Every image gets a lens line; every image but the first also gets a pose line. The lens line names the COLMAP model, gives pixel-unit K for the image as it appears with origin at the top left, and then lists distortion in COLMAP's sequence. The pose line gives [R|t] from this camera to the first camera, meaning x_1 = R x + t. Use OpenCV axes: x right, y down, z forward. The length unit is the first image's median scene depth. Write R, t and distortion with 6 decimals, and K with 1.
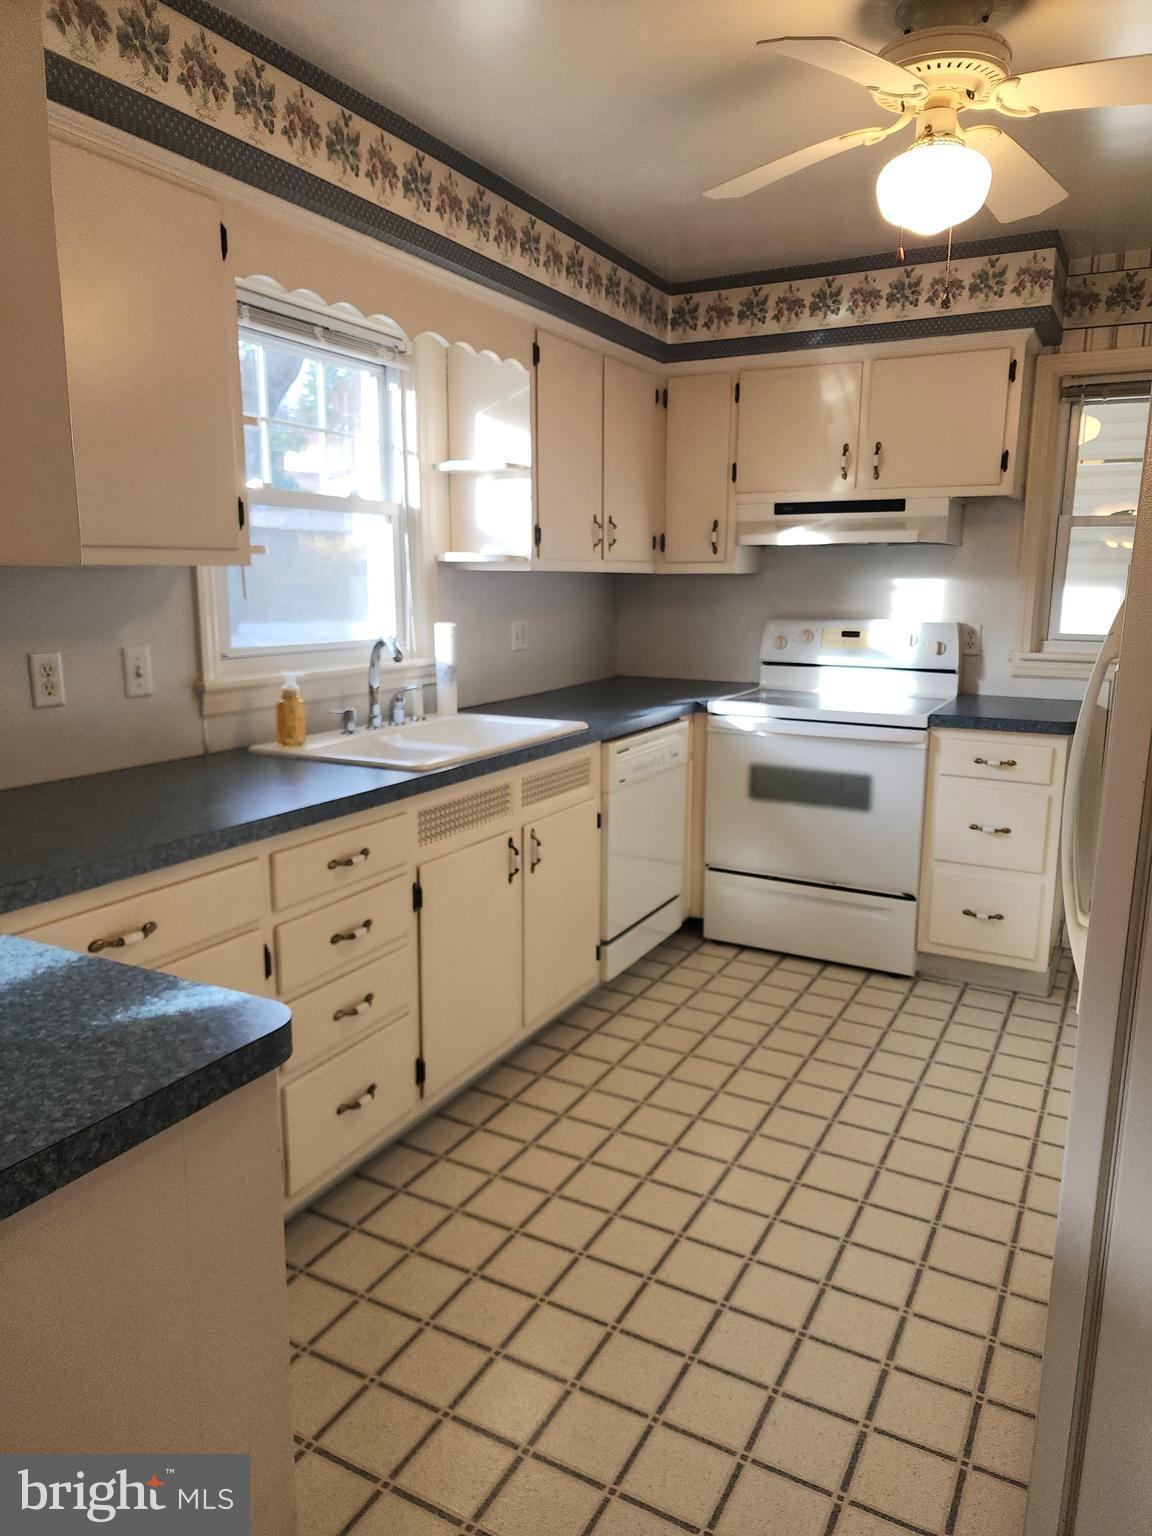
lens RADIAL K [[1039.9, 0, 577.4], [0, 1039.9, 764.9], [0, 0, 1]] dist [0.125397, -0.122387]
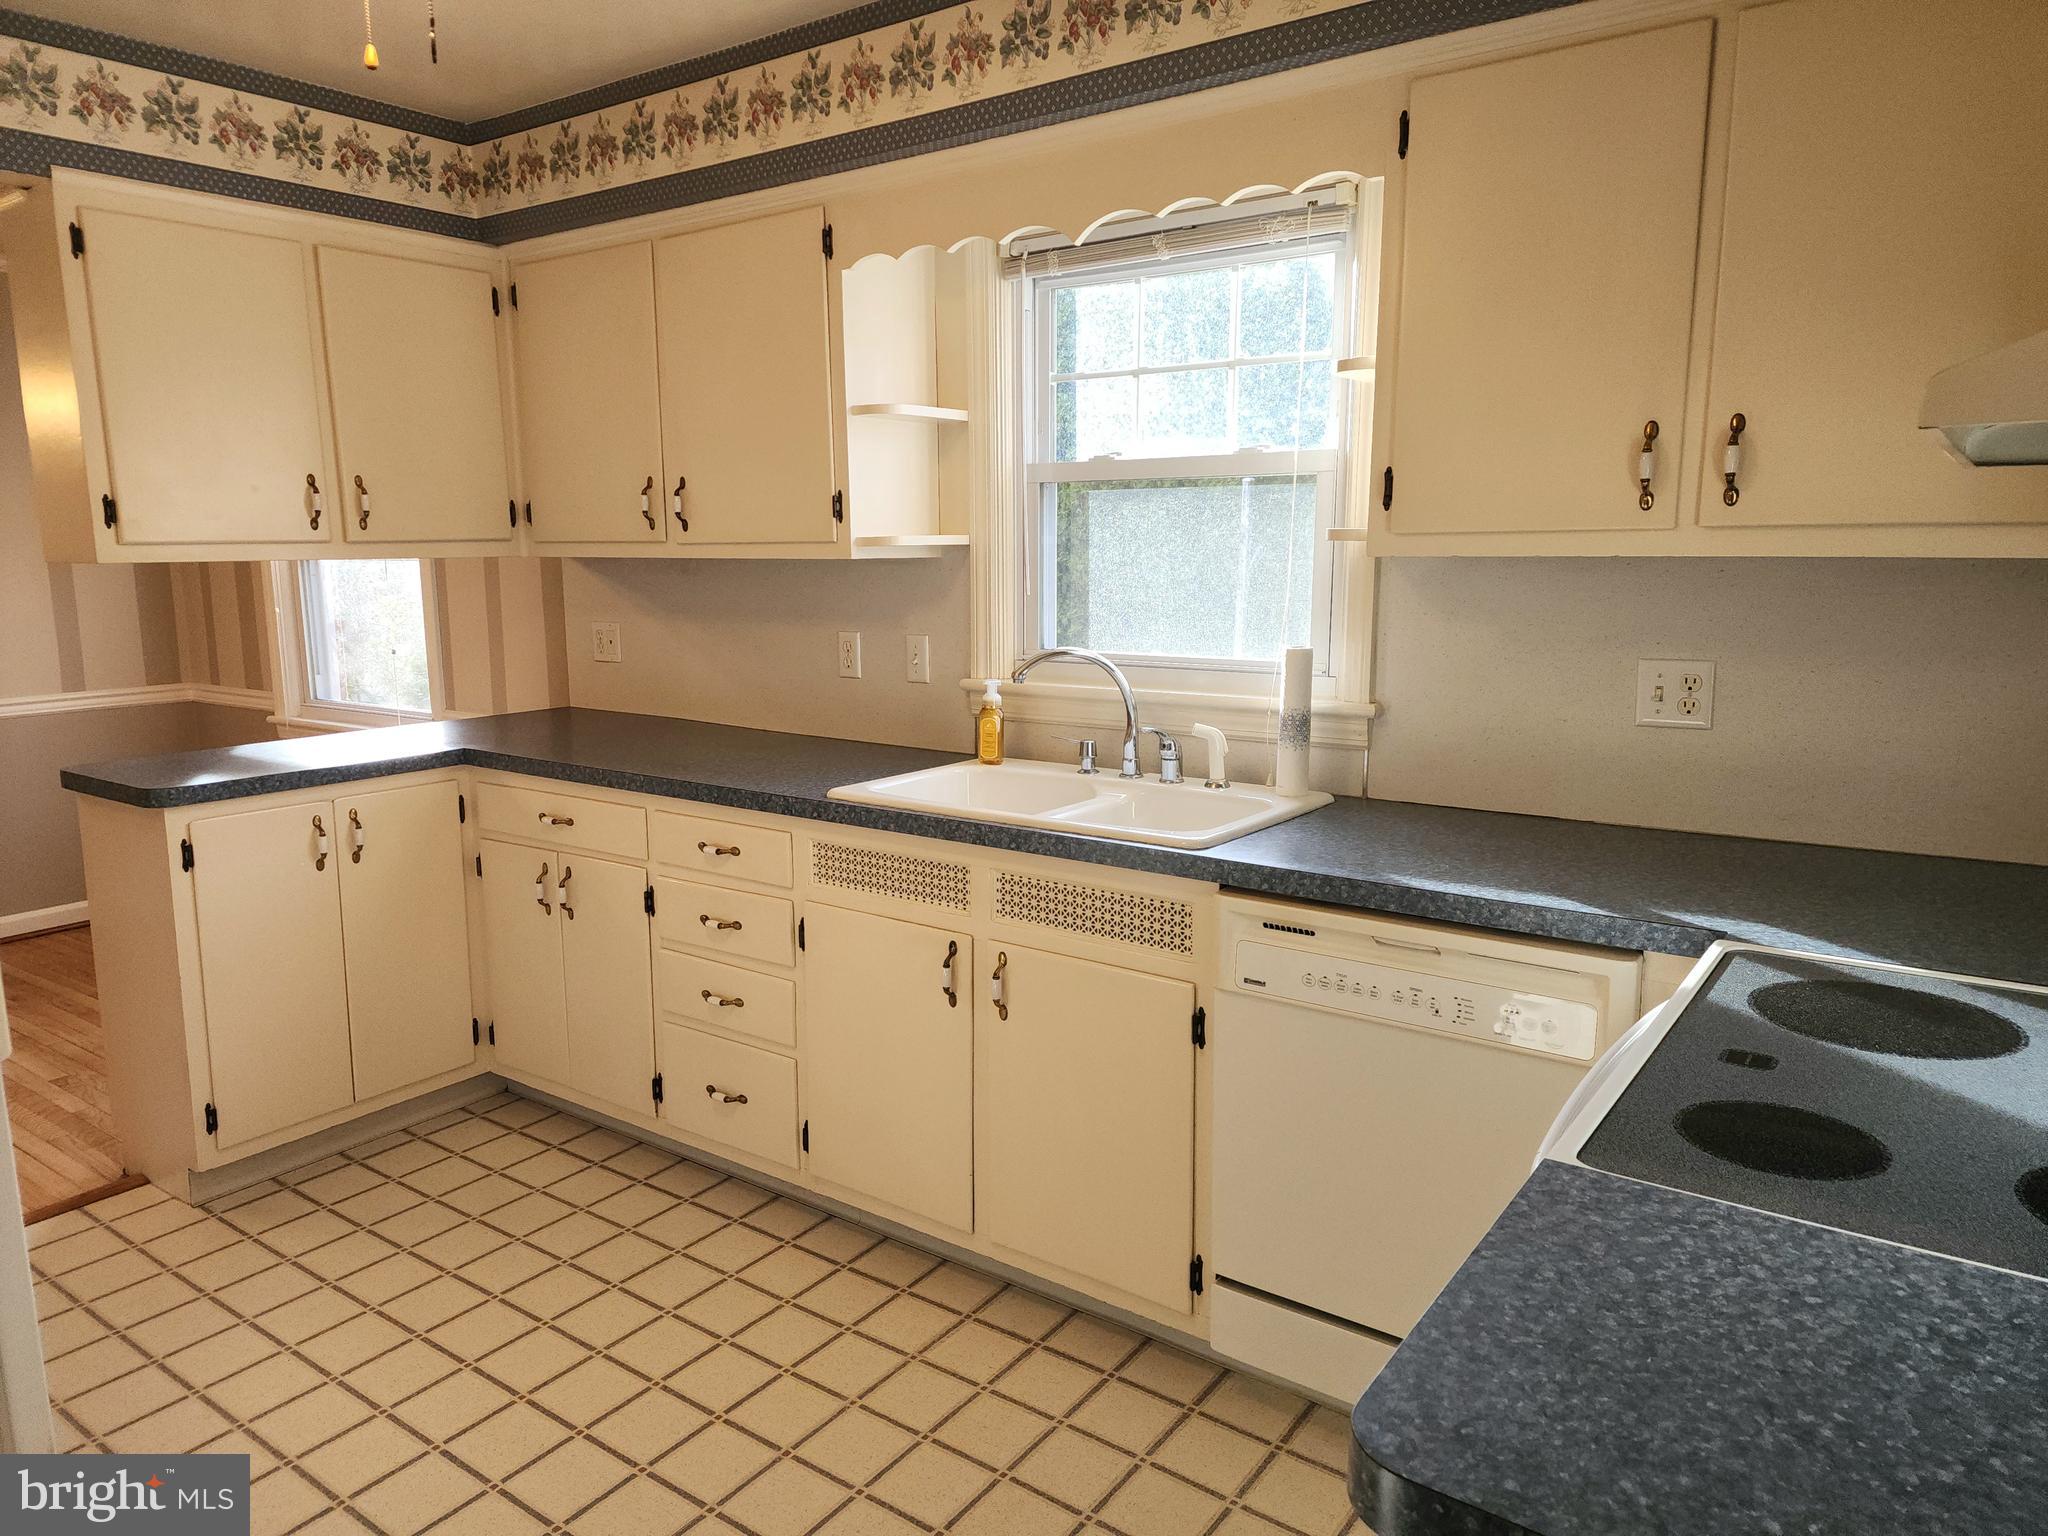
lens RADIAL K [[1386.6, 0, 1020.6], [0, 1386.6, 775.1], [0, 0, 1]] dist [0.125397, -0.122387]
pose [[-0.121069, 0.171328, -0.977747, 0.922362], [-0.189008, 0.962993, 0.192147, -0.249718], [0.974484, 0.208065, -0.084206, 1.251283]]
